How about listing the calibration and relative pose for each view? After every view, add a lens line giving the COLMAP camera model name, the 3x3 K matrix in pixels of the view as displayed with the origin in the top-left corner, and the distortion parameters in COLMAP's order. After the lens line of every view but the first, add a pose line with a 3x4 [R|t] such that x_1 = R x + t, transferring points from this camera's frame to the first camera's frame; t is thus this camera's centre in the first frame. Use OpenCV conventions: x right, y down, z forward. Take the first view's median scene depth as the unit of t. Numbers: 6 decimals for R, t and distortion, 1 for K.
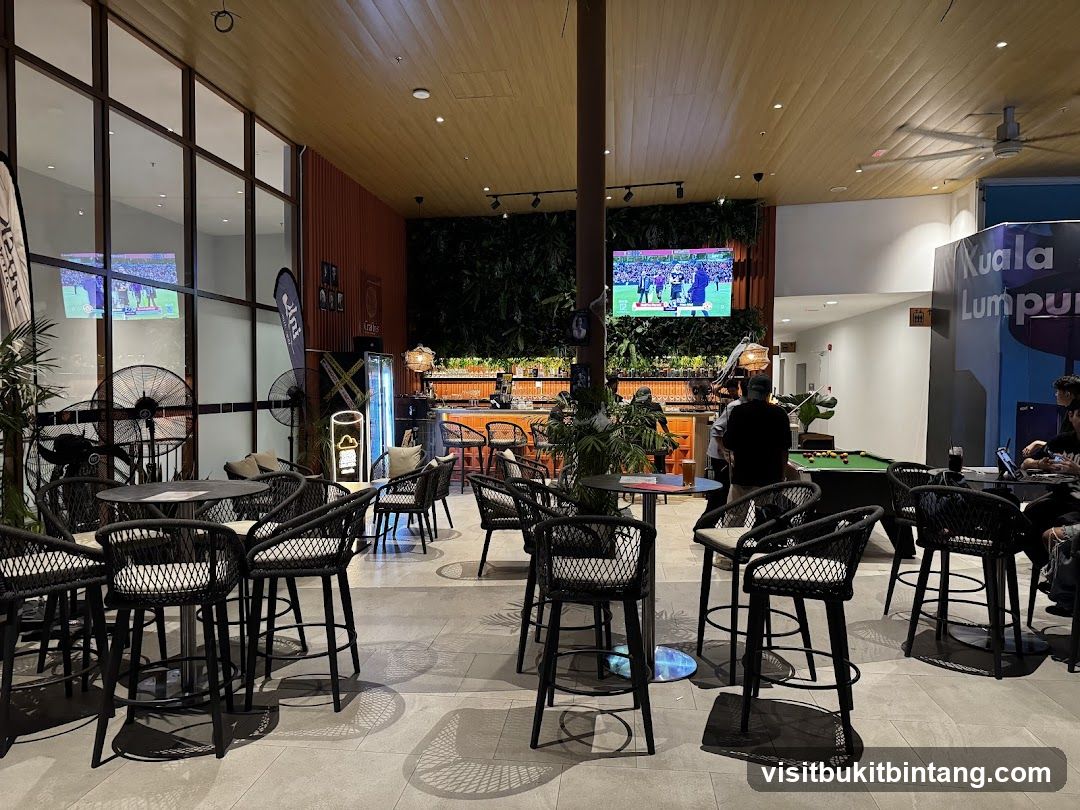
lens RADIAL K [[791.8, 0, 556.7], [0, 791.8, 409.2], [0, 0, 1]] dist [0.079475, -0.003412]
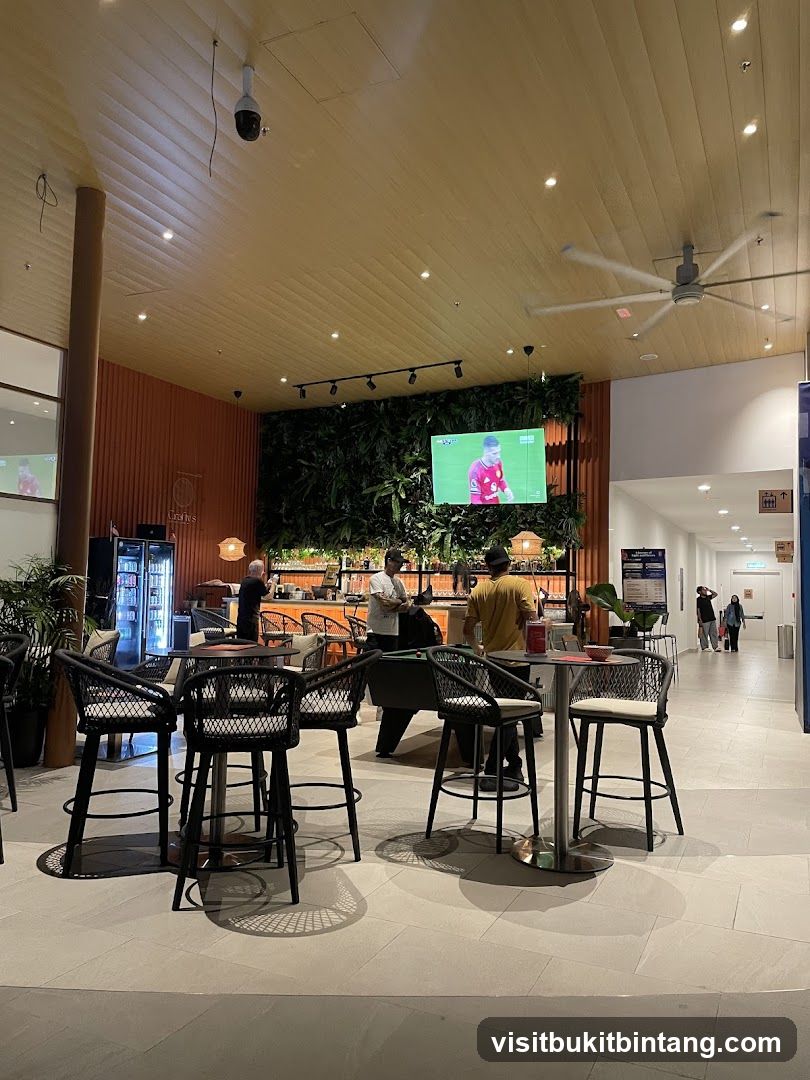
lens RADIAL K [[844.7, 0, 418.9], [0, 844.7, 539.5], [0, 0, 1]] dist [-0.006079, -0.003218]
pose [[0.955682, 0.000192, -0.294402, 0.353139], [-0.026744, 0.995922, -0.086166, 0.010615], [0.293185, 0.090220, 0.951789, 0.050488]]
